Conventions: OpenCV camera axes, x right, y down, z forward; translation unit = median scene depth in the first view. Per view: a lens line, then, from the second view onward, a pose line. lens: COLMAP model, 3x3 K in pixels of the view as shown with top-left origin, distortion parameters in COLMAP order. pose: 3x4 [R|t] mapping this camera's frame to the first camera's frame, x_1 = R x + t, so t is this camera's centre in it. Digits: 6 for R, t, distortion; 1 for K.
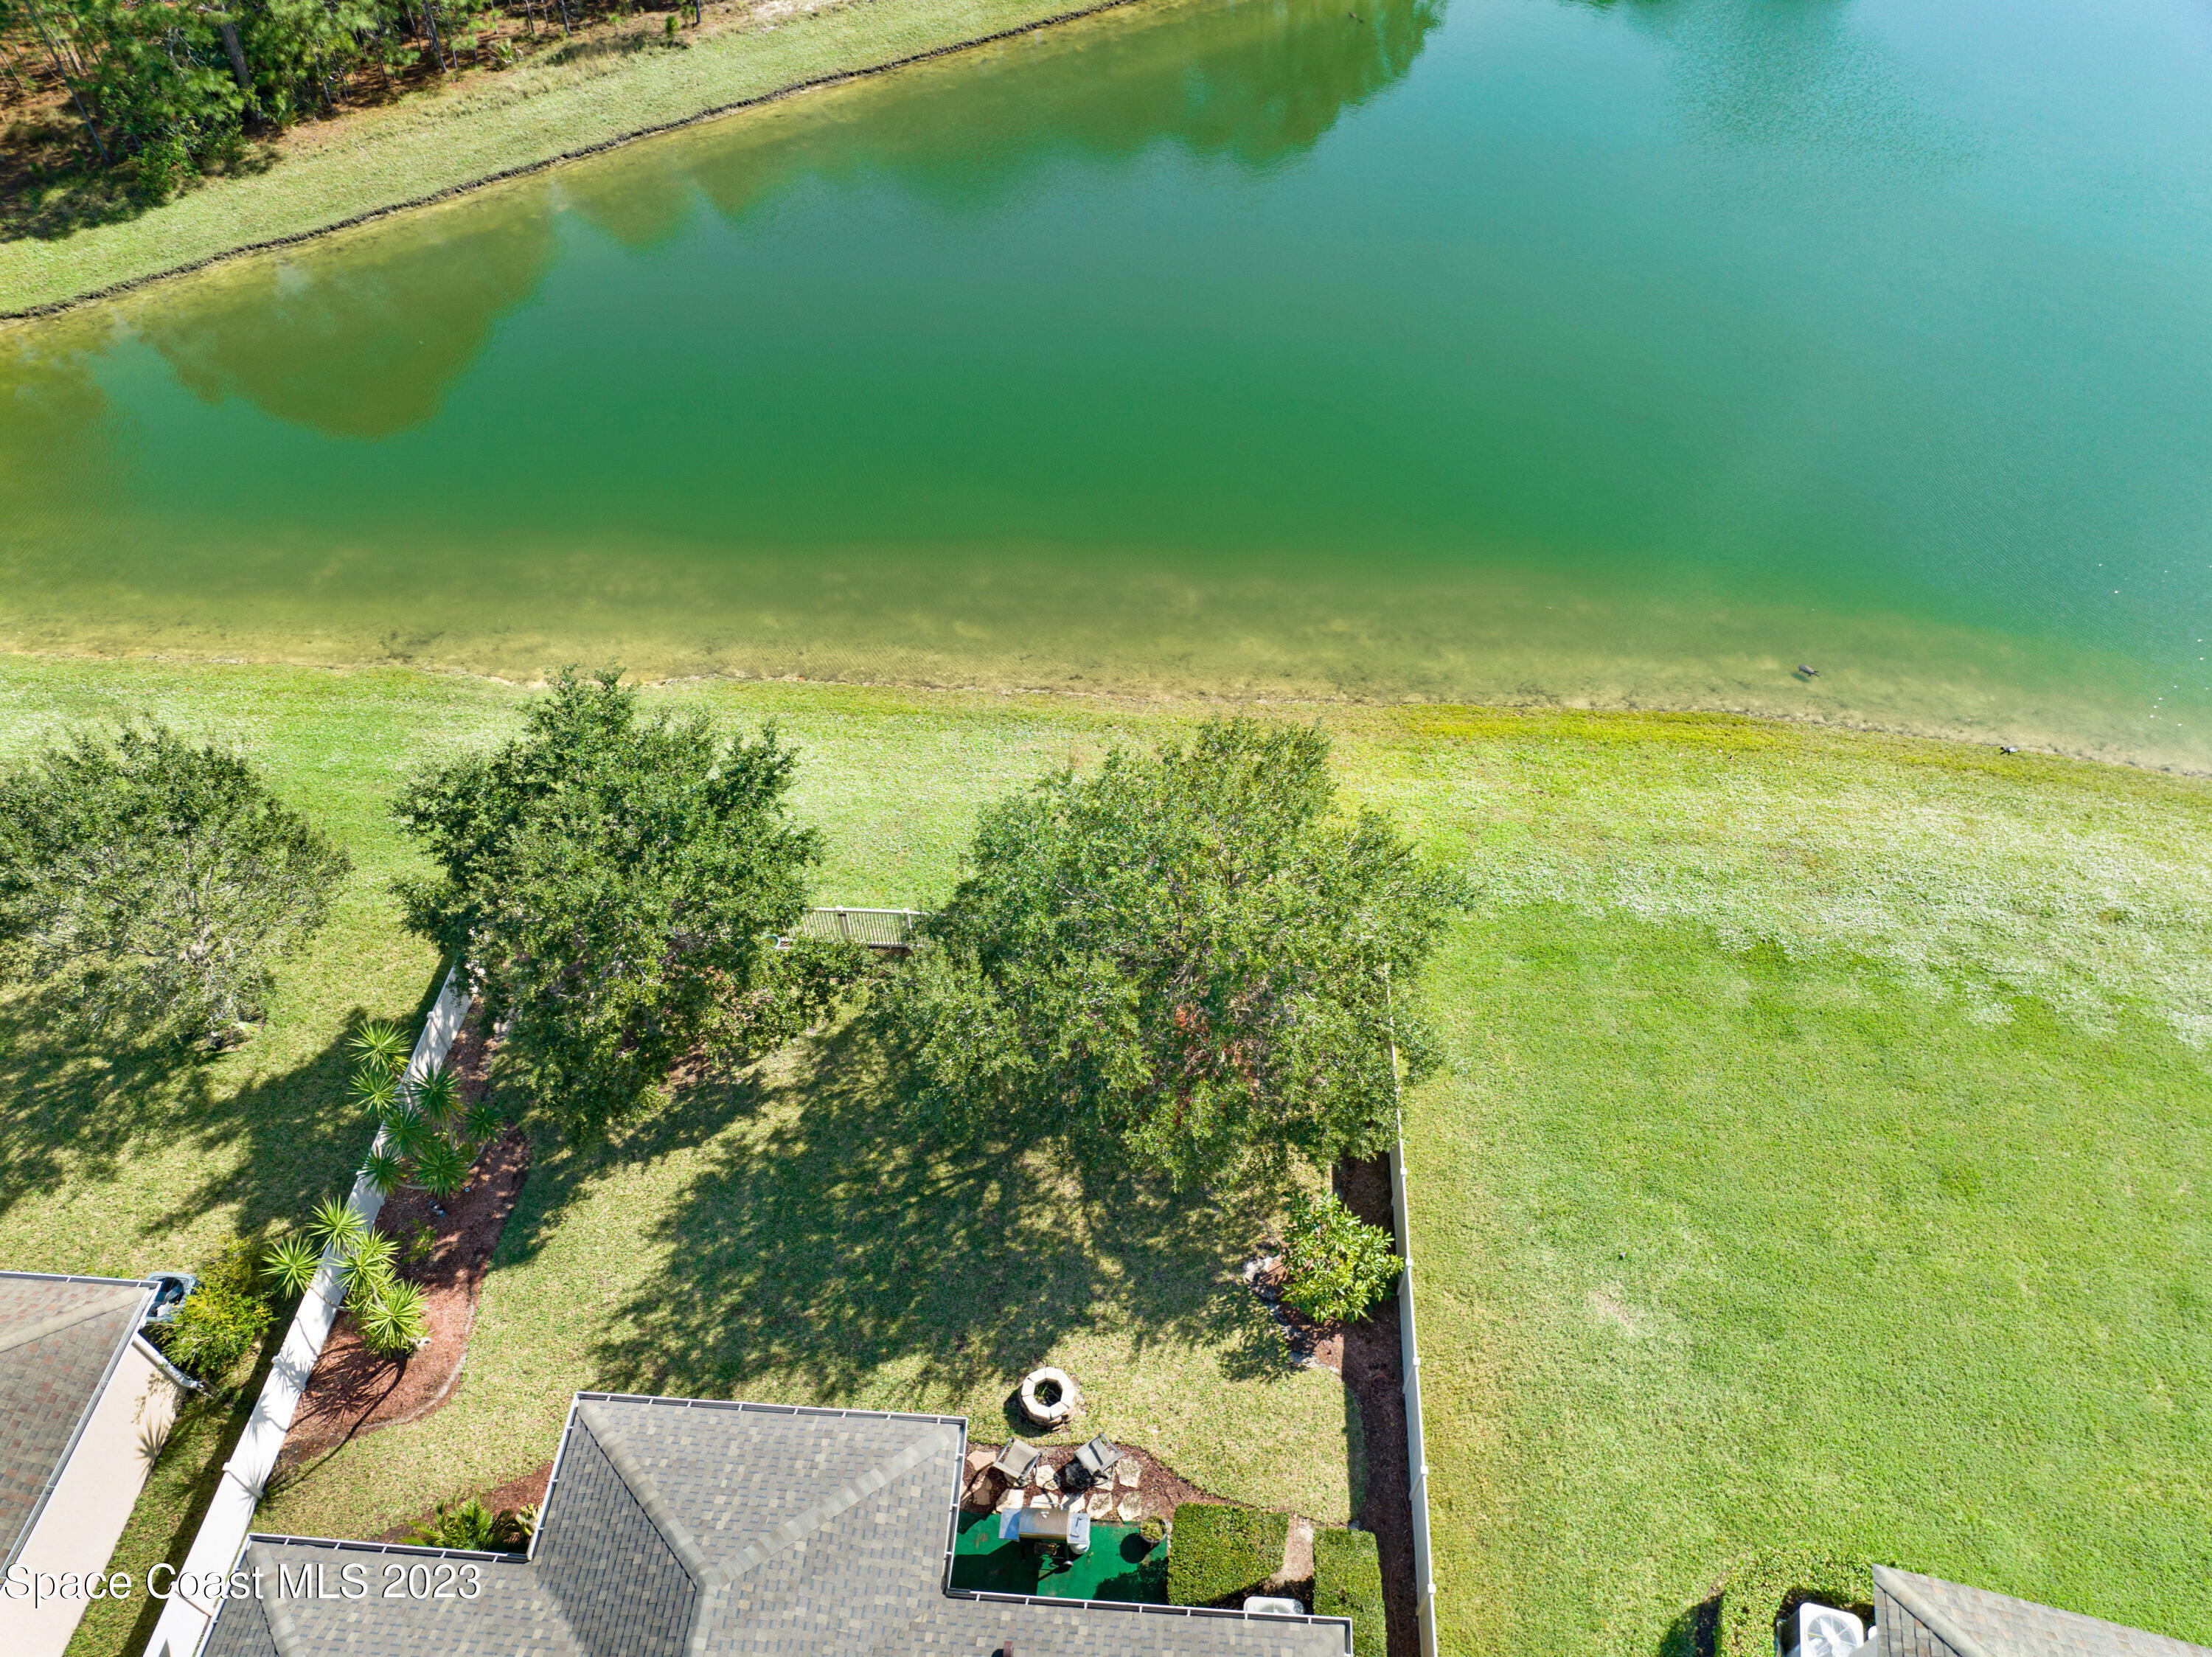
lens RADIAL K [[1515.6, 0, 1106.0], [0, 1515.6, 828.5], [0, 0, 1]] dist [-0.040791, -0.001312]
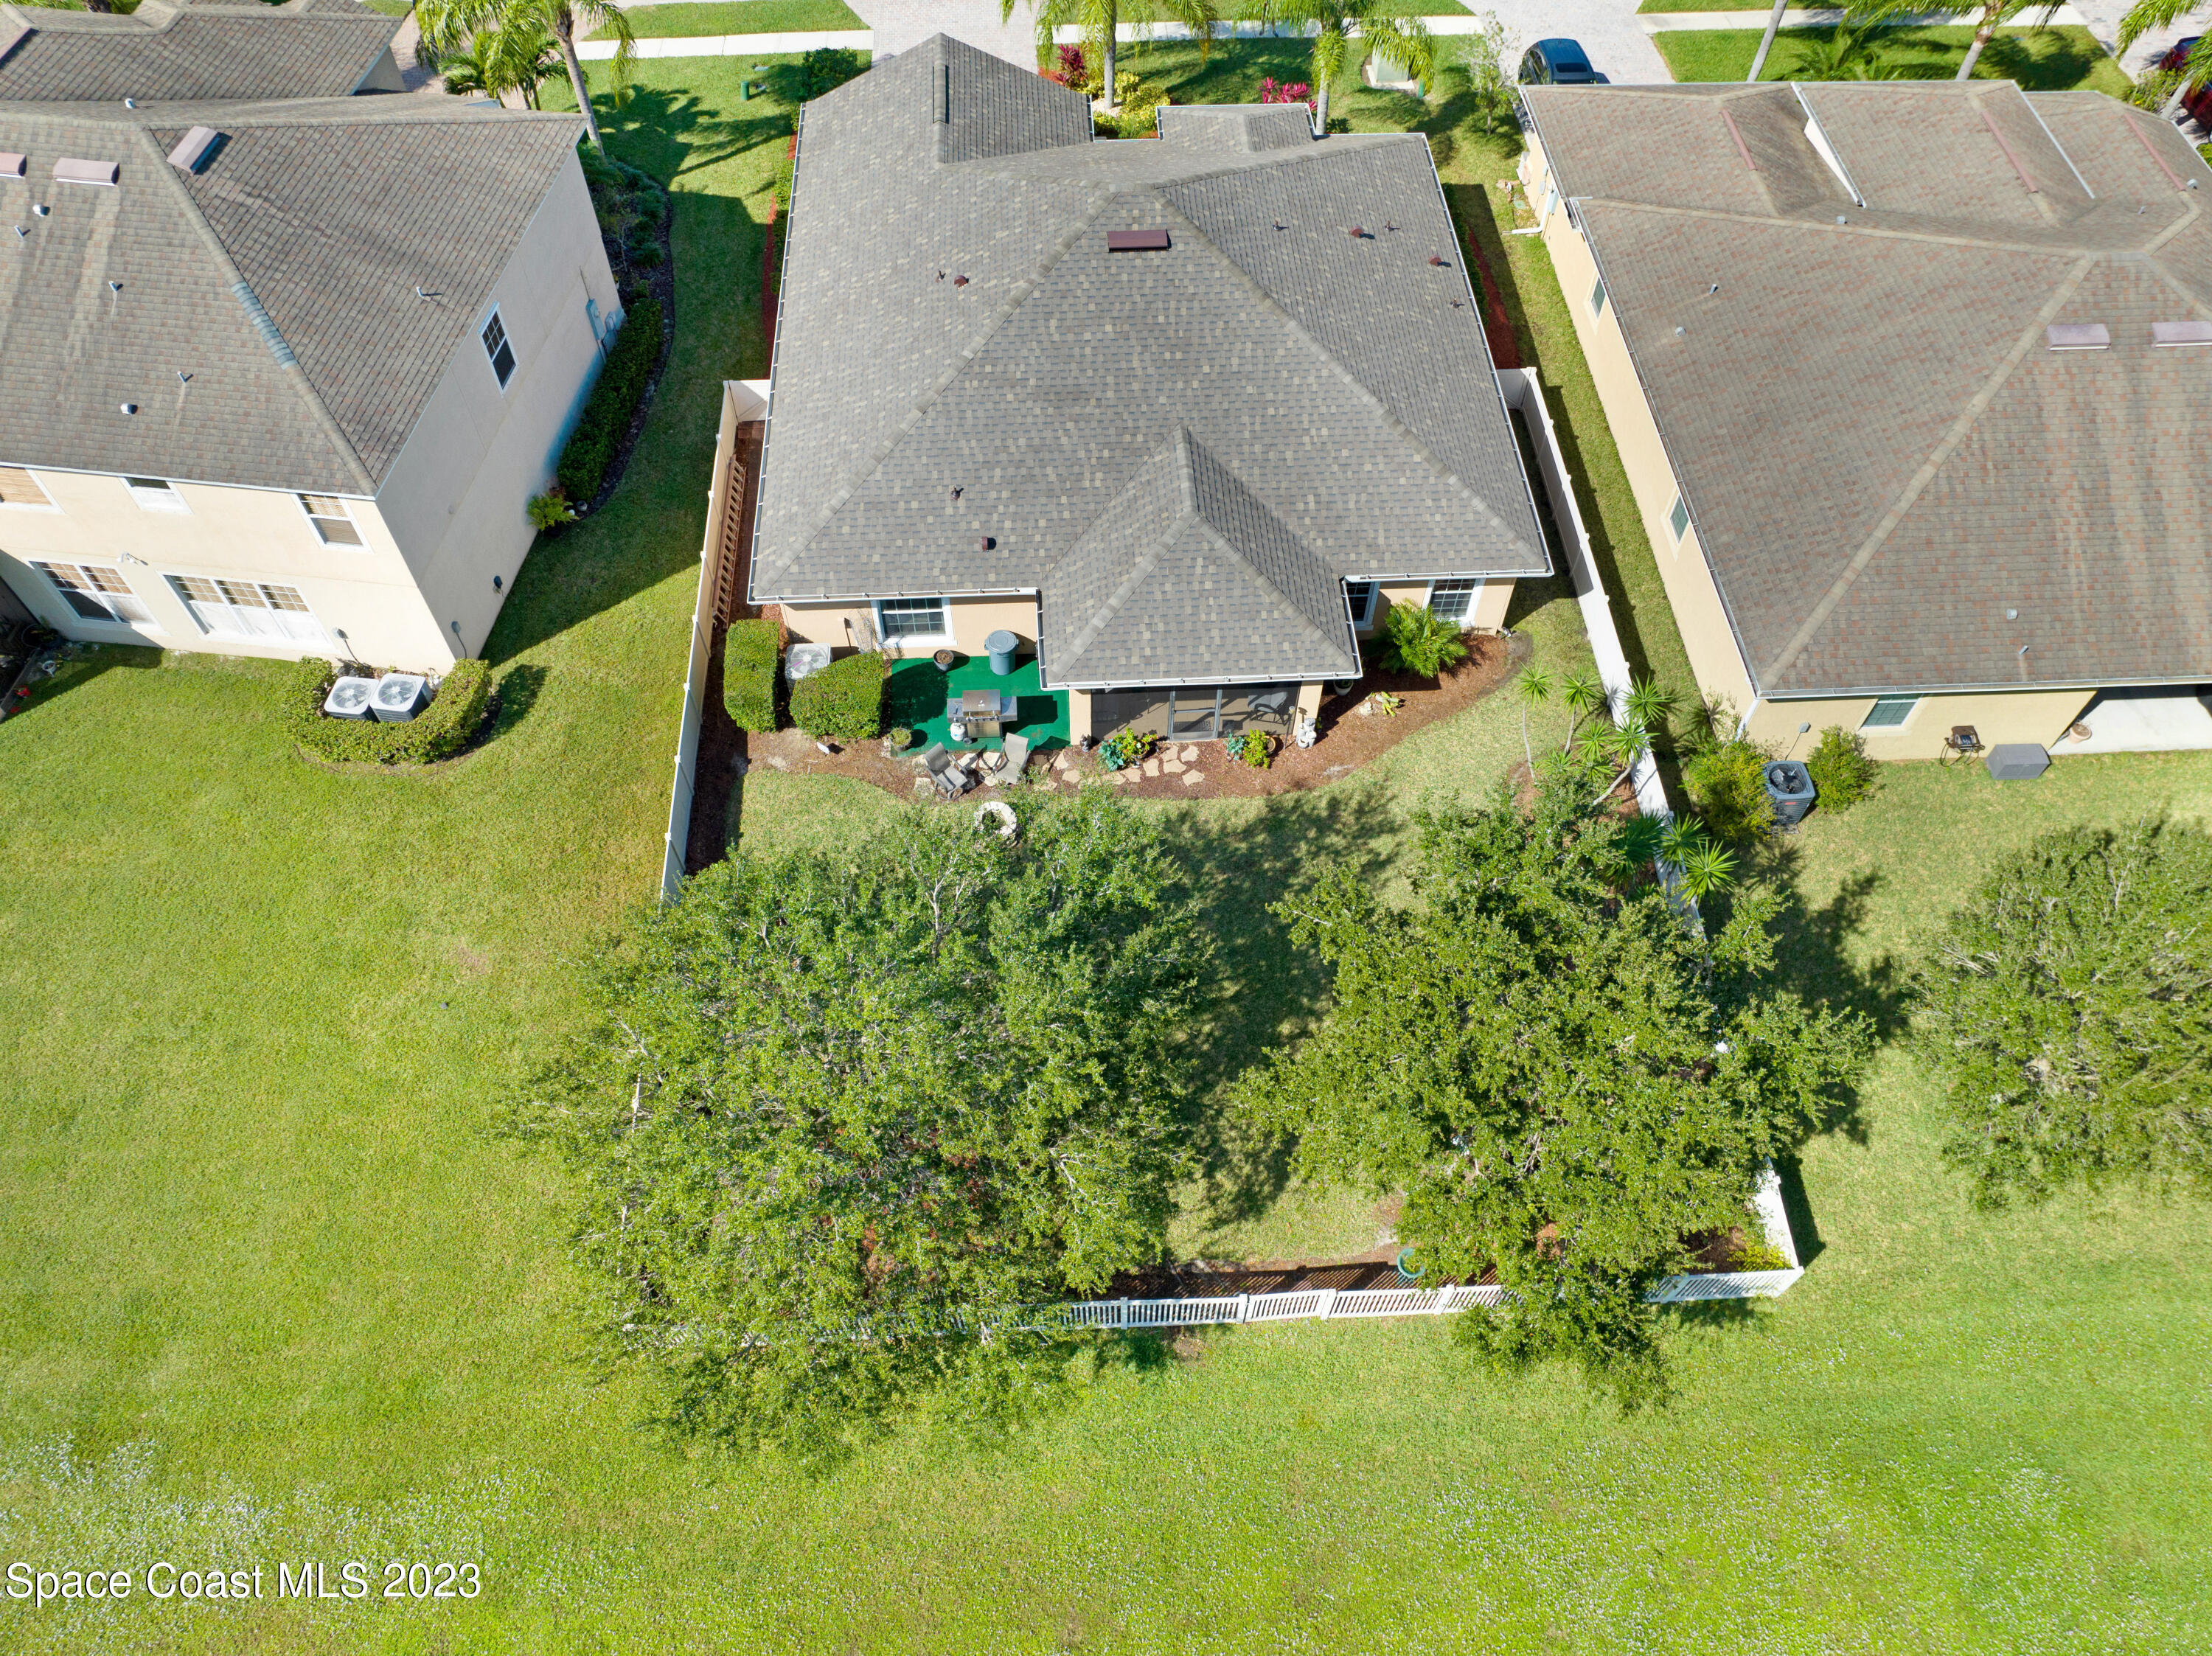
lens RADIAL K [[1515.5, 0, 1106.0], [0, 1515.5, 828.0], [0, 0, 1]] dist [-0.040791, -0.001312]
pose [[-0.992873, 0.101375, -0.062654, -0.044162], [-0.085879, -0.244118, 0.965935, -0.660357], [0.082627, 0.964432, 0.251084, 0.627427]]
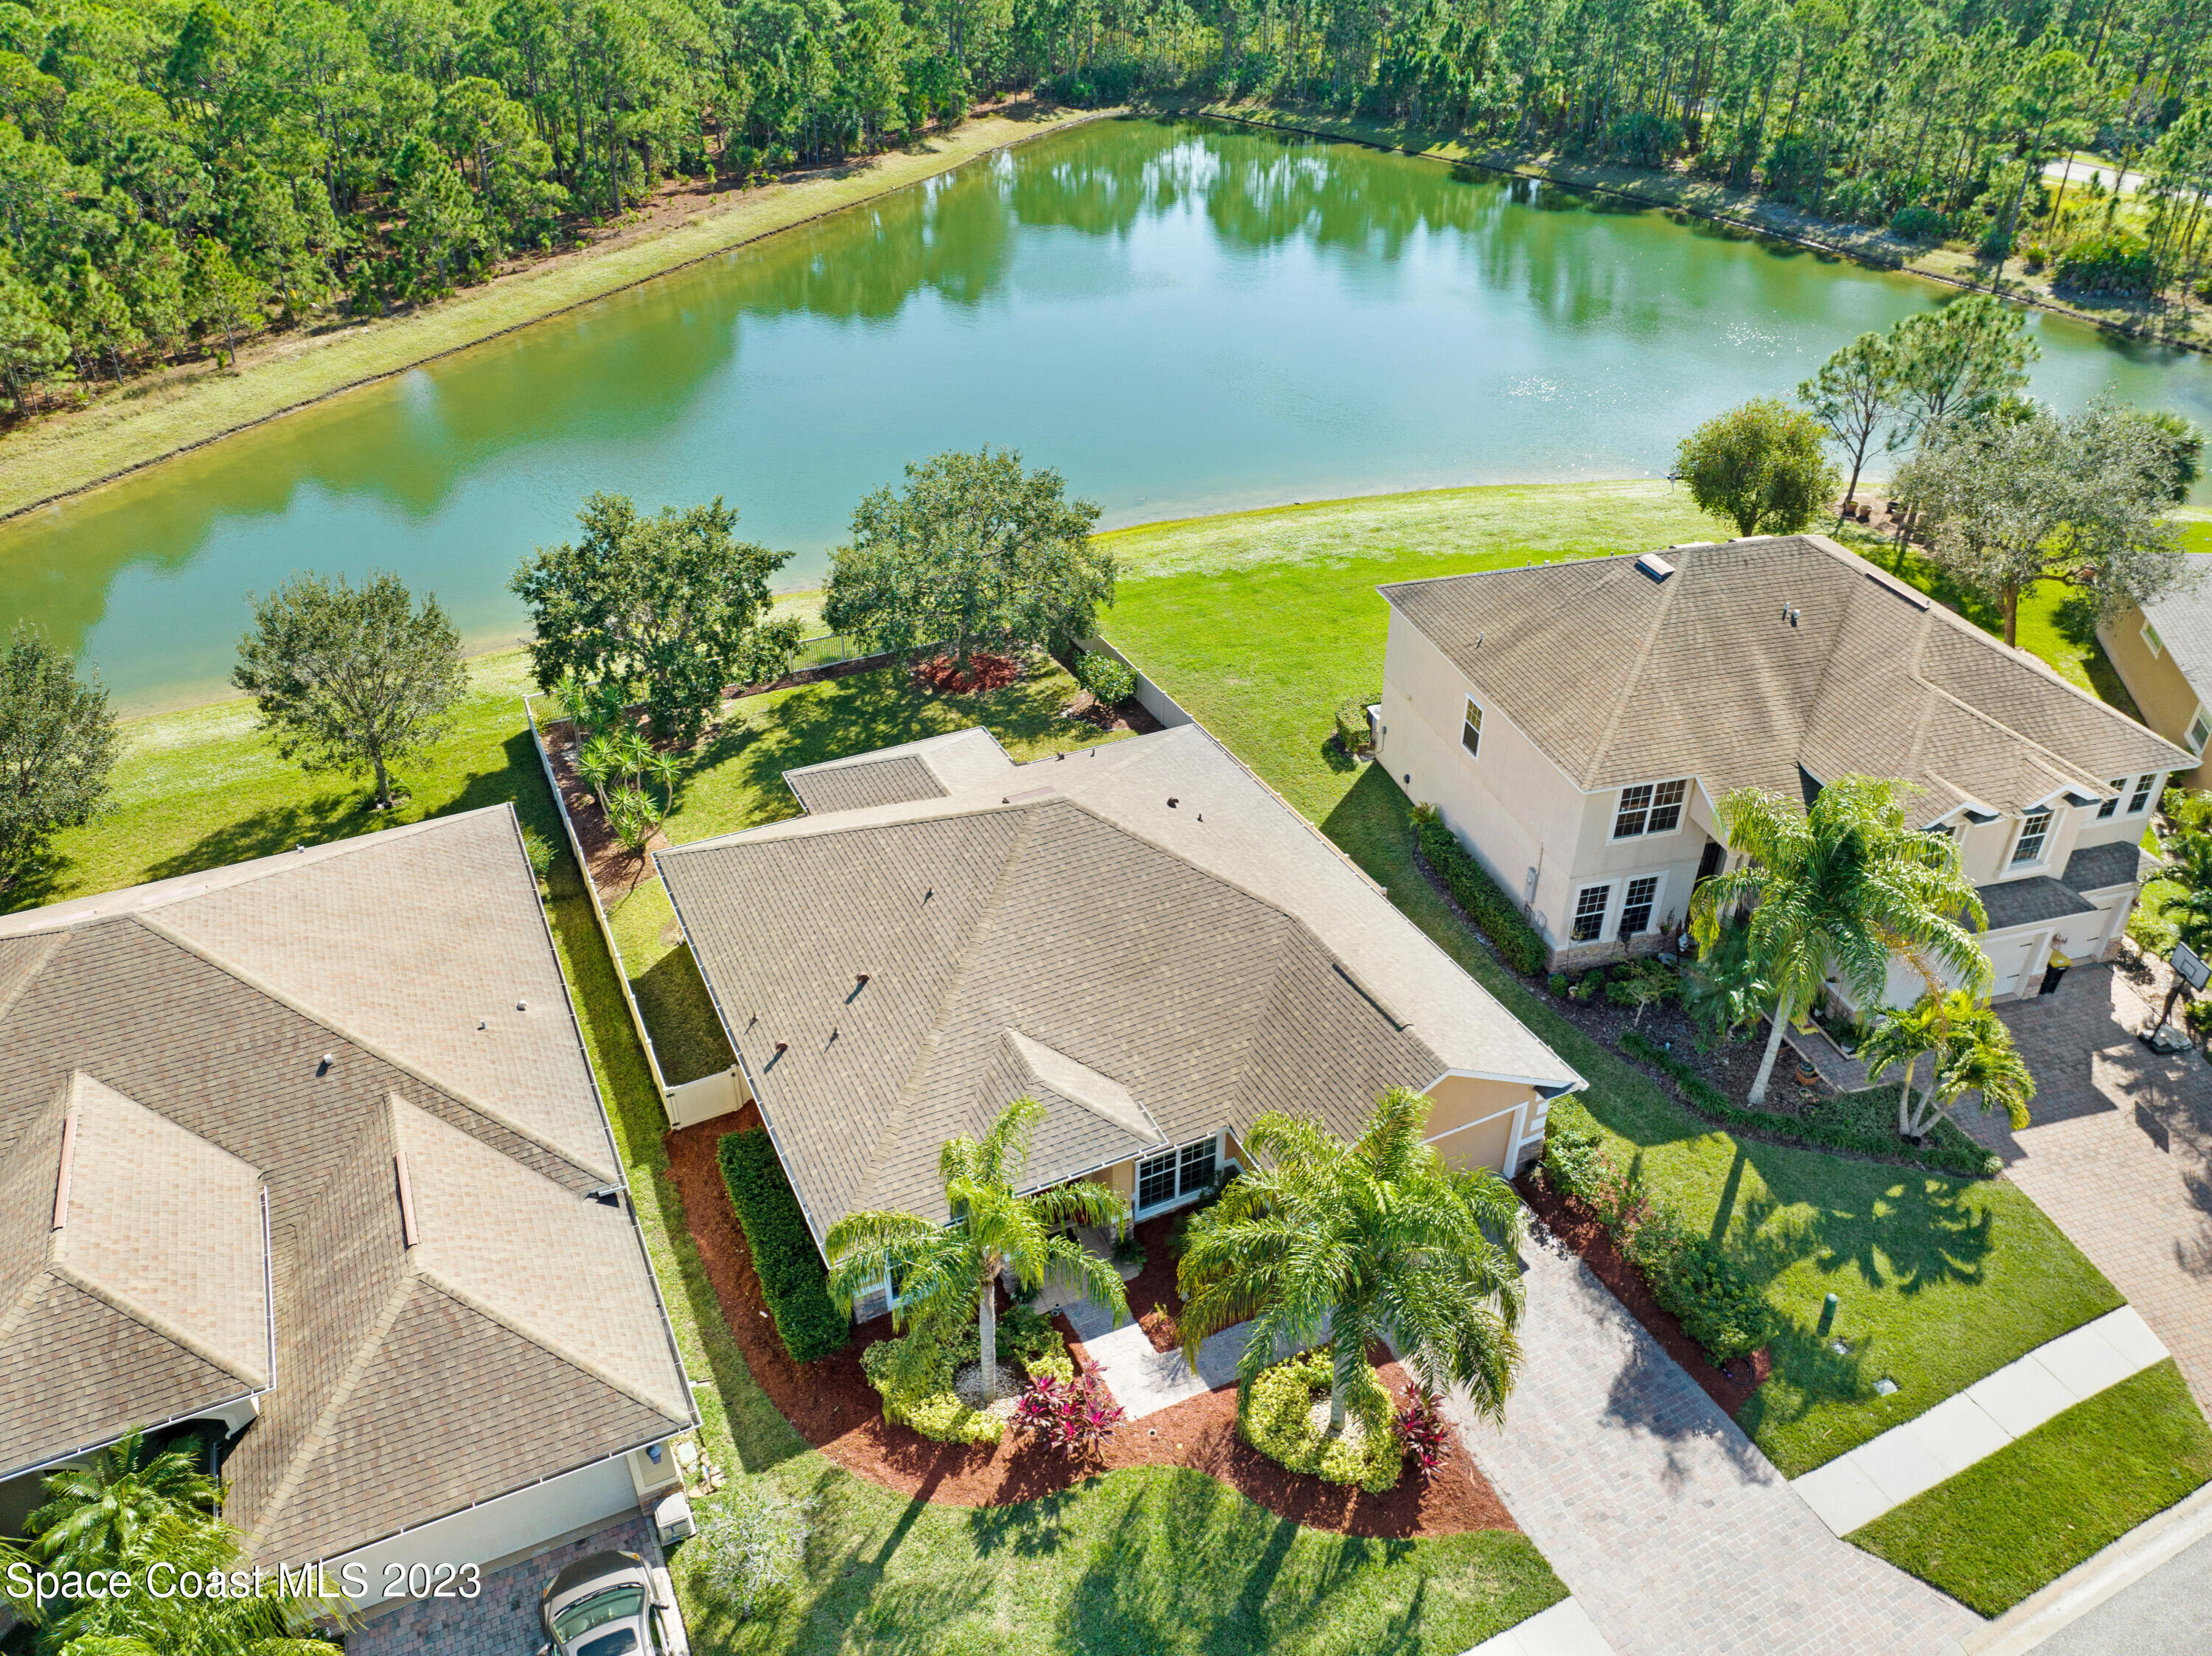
lens RADIAL K [[1515.5, 0, 1106.0], [0, 1515.5, 828.0], [0, 0, 1]] dist [-0.040791, -0.001312]
pose [[0.867512, -0.267396, 0.419430, -0.631679], [0.363528, 0.916368, -0.167684, 0.701588], [-0.339514, 0.297942, 0.892166, -0.591294]]
